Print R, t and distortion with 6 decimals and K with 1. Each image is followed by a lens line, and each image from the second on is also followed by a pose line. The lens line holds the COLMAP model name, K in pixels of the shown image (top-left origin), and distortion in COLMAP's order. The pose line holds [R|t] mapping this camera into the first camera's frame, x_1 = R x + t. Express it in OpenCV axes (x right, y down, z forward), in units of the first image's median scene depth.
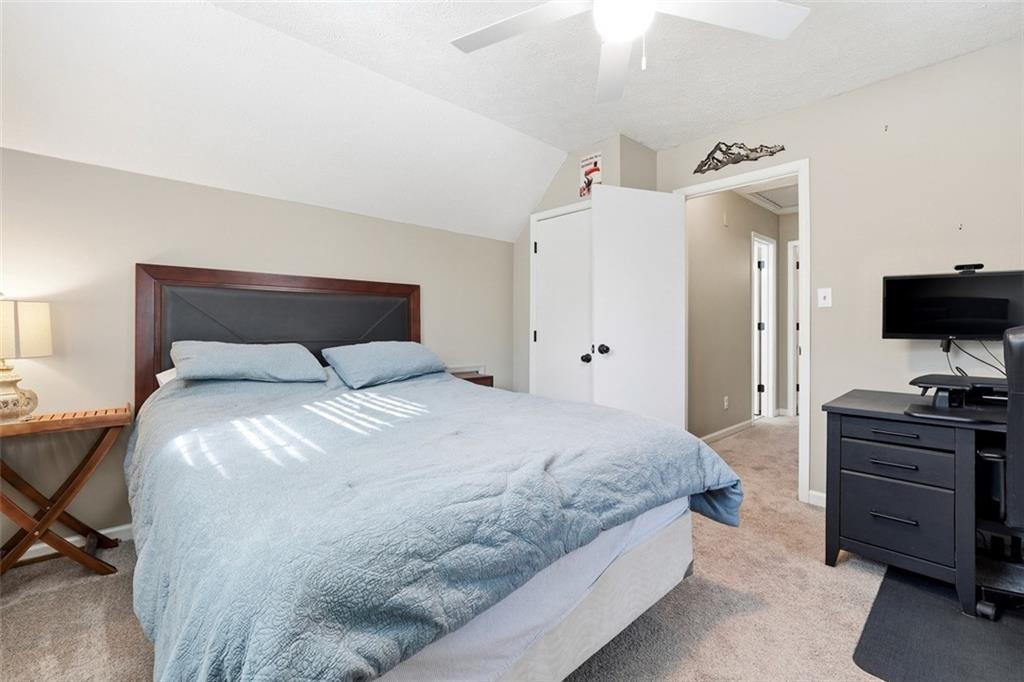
lens RADIAL K [[433.9, 0, 507.1], [0, 433.9, 321.2], [0, 0, 1]] dist [-0.011078, 0.000299]
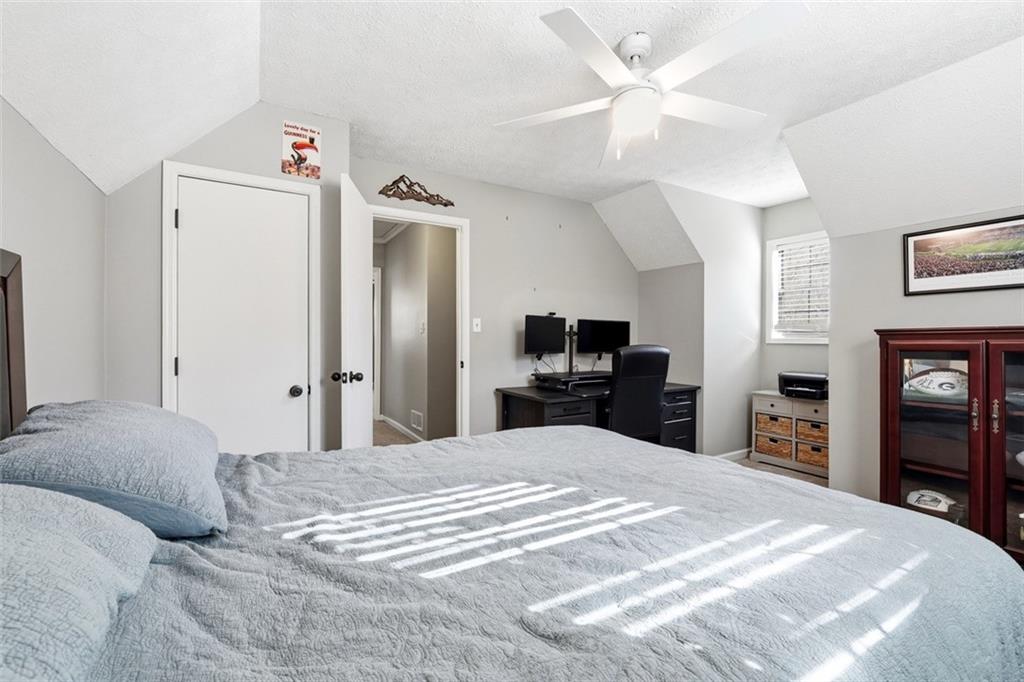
lens RADIAL K [[434.6, 0, 512.0], [0, 434.6, 341.0], [0, 0, 1]] dist [-0.040484, 0.000050]
pose [[0.203601, -0.004093, 0.979045, -0.501344], [-0.013571, 0.999883, 0.007002, -0.012834], [-0.978960, -0.014713, 0.203521, 0.511623]]
